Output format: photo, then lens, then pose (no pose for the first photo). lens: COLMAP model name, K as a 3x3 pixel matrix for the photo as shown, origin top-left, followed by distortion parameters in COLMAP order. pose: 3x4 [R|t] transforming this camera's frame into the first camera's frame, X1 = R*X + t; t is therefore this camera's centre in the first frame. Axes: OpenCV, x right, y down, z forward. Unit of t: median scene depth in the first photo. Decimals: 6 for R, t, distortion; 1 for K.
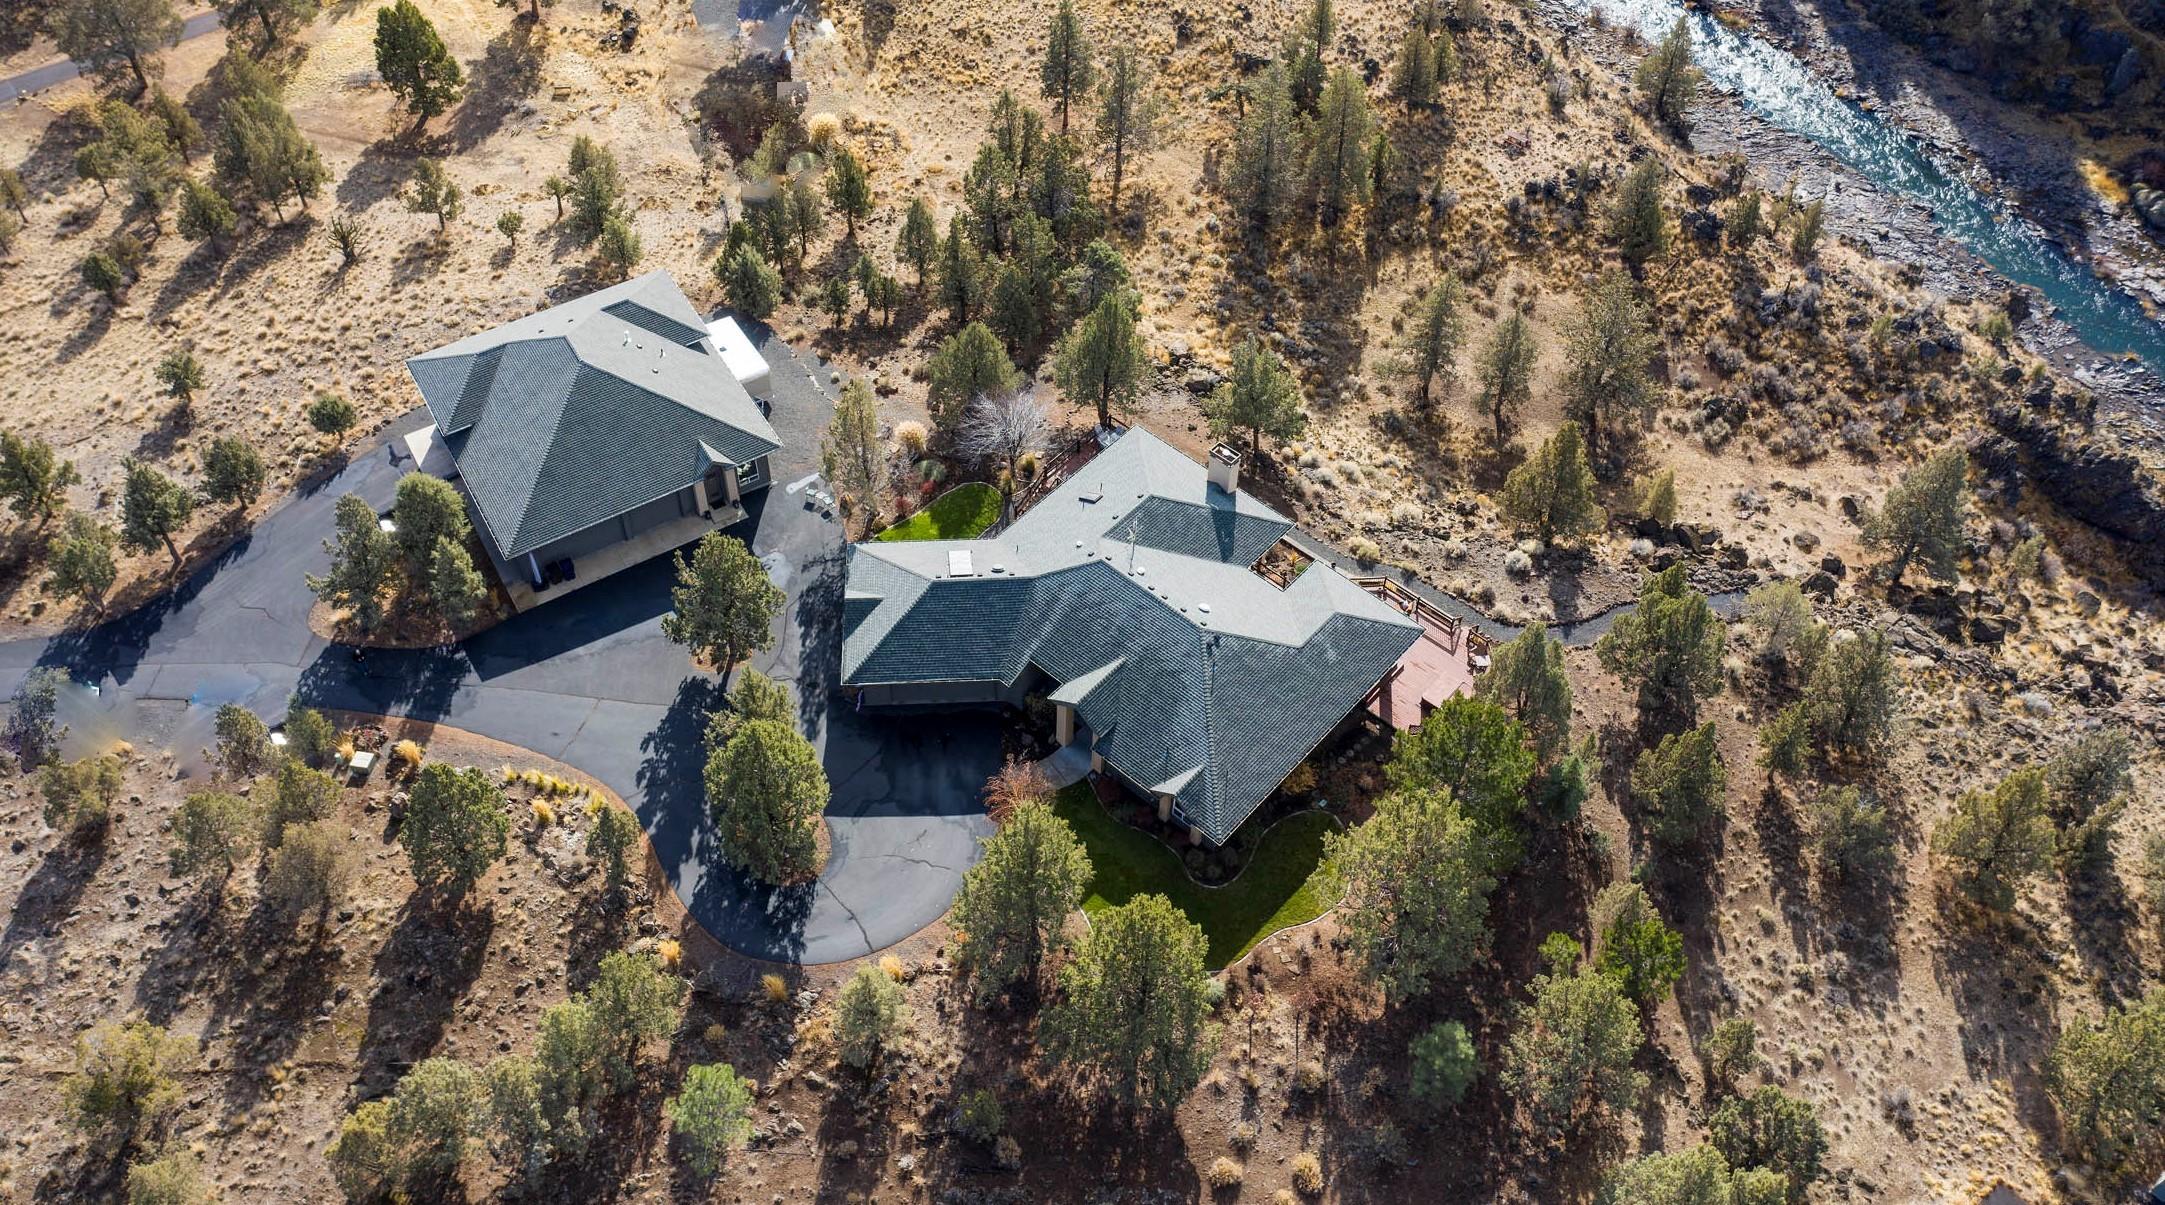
lens RADIAL K [[1601.9, 0, 1174.4], [0, 1601.9, 601.9], [0, 0, 1]] dist [-0.004749, -0.001277]
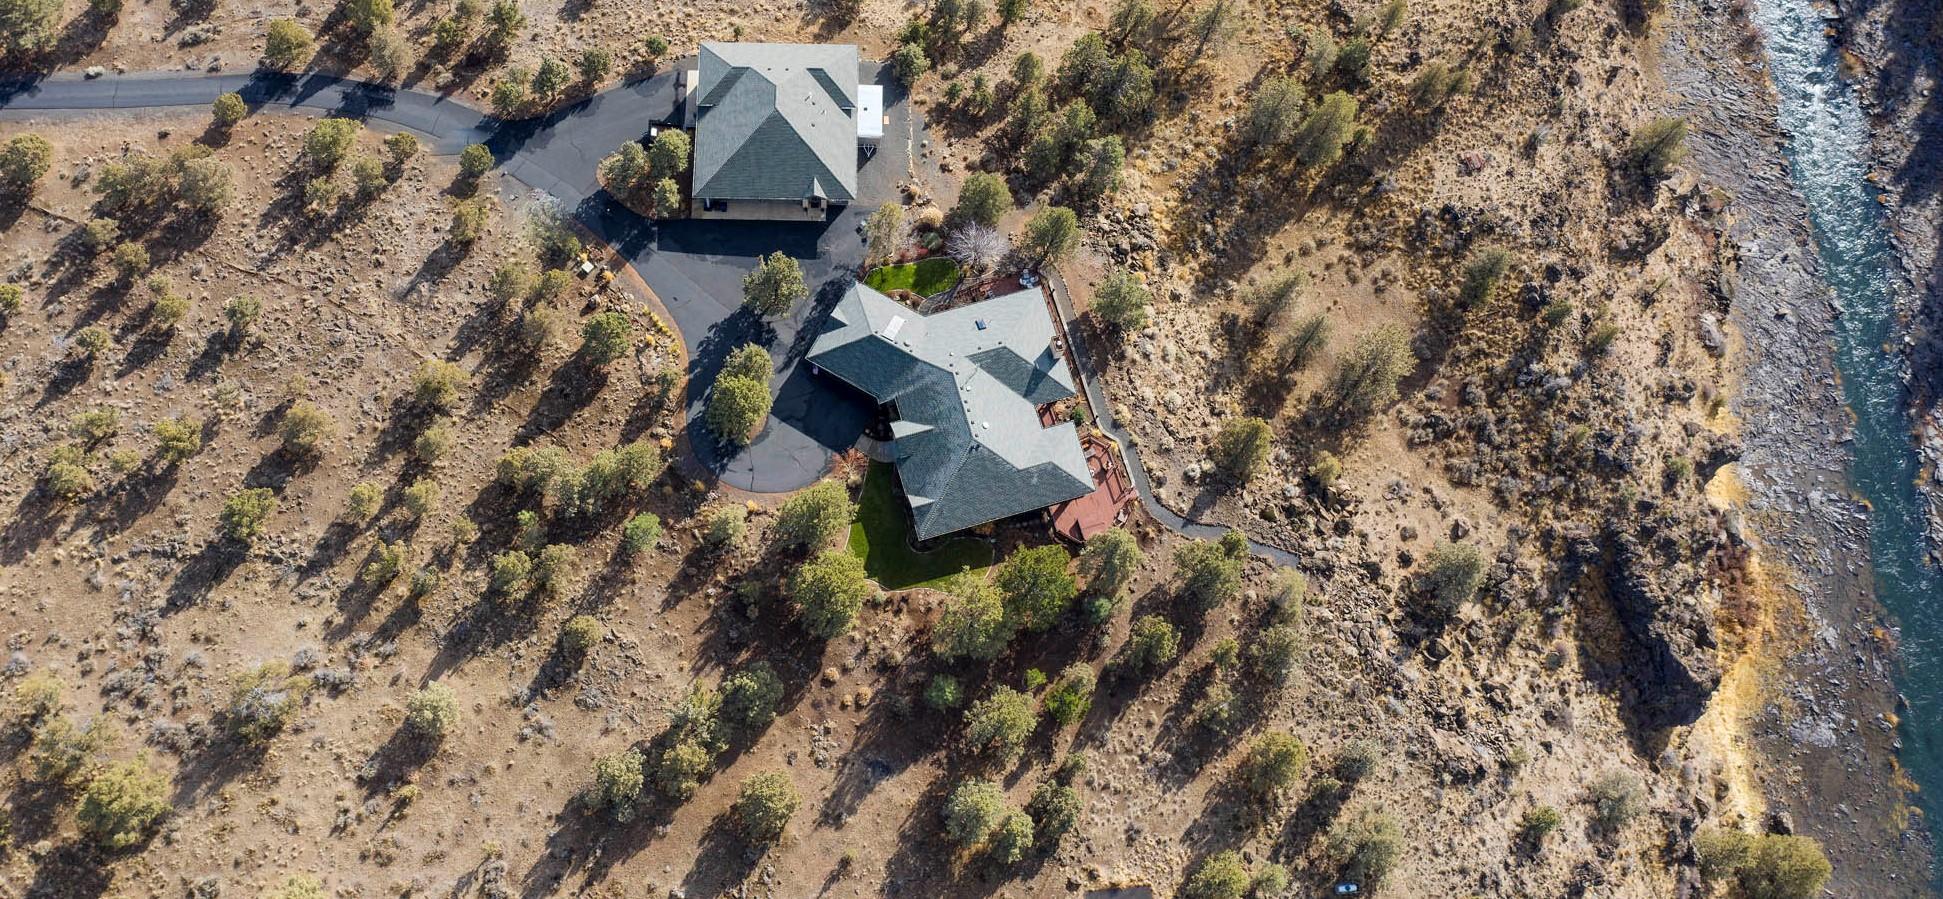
lens RADIAL K [[1459.2, 0, 971.5], [0, 1459.2, 449.5], [0, 0, 1]] dist [-0.003229, -0.007207]
pose [[0.834021, 0.536983, -0.126725, 0.215560], [-0.450802, 0.795654, 0.404613, -0.598702], [0.318099, -0.280328, 0.905665, -0.494232]]
